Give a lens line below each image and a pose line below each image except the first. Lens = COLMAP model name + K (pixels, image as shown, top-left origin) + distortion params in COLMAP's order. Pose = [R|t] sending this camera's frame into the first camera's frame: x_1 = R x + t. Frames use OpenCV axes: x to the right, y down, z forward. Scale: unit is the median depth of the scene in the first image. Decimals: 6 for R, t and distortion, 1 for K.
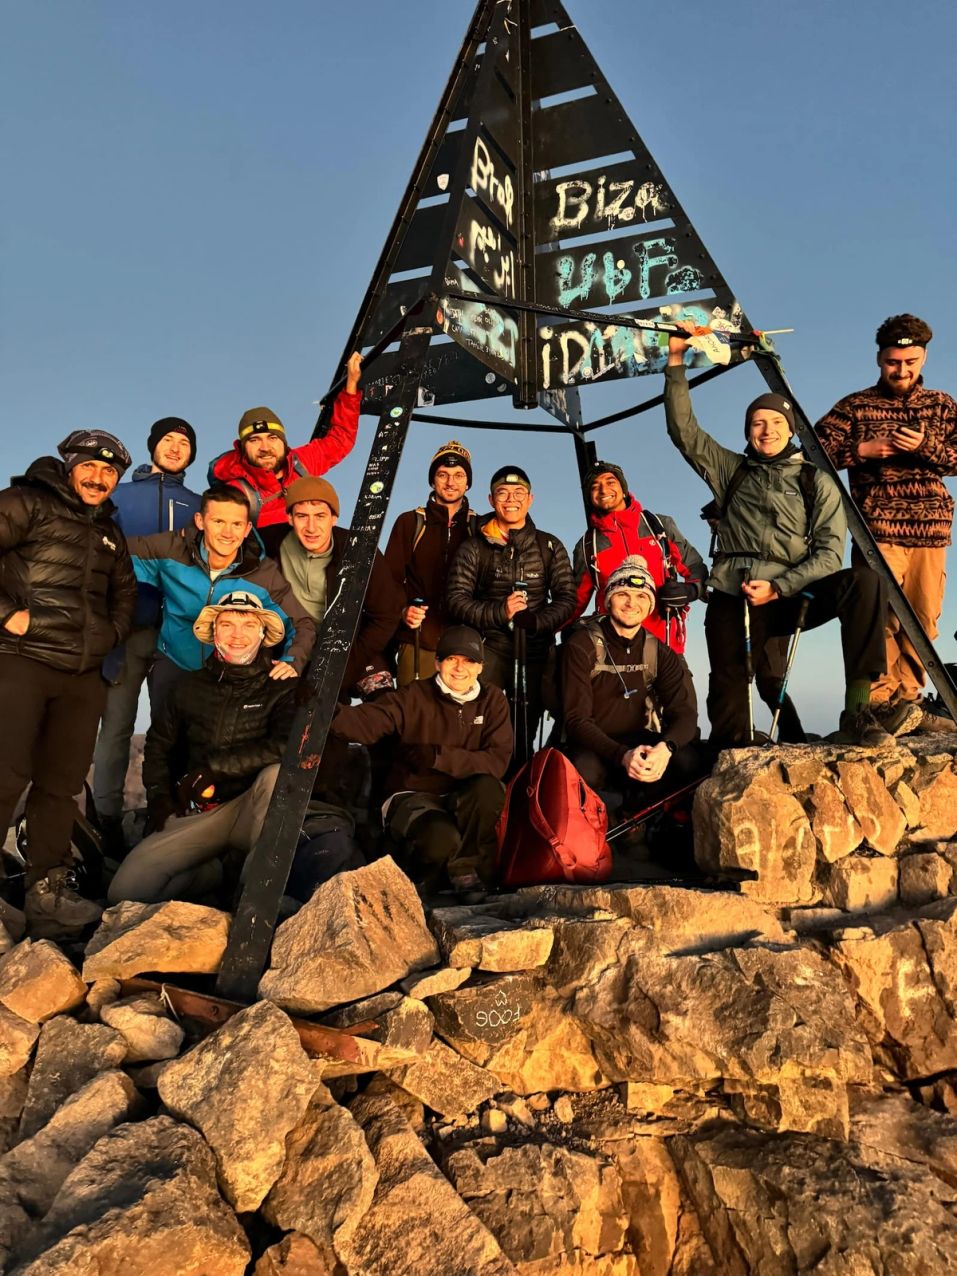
lens RADIAL K [[863.1, 0, 476.2], [0, 863.1, 661.8], [0, 0, 1]] dist [0.122652, -0.132603]
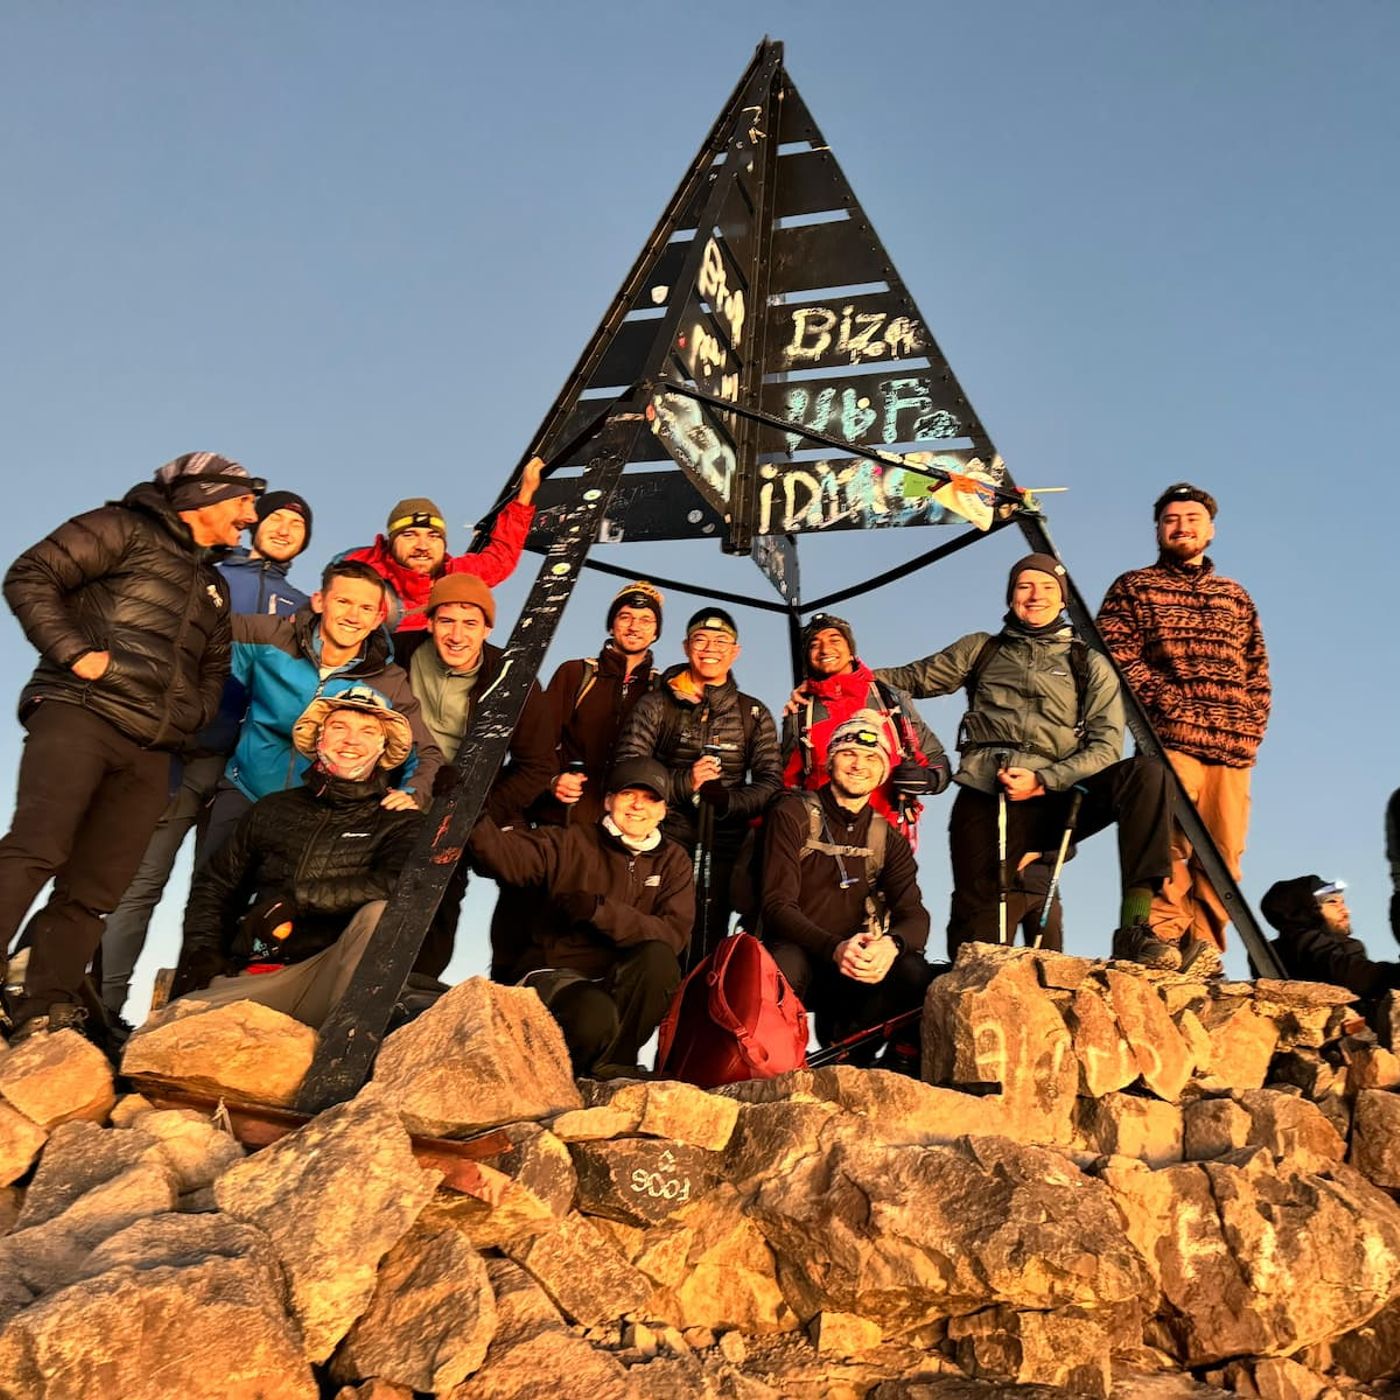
lens RADIAL K [[1207.1, 0, 706.3], [0, 1207.1, 696.8], [0, 0, 1]] dist [0.164677, -0.183837]
pose [[0.992884, 0.106918, 0.052449, -0.026426], [-0.092379, 0.969416, -0.227374, 0.166387], [-0.075155, 0.220911, 0.972394, -0.094175]]
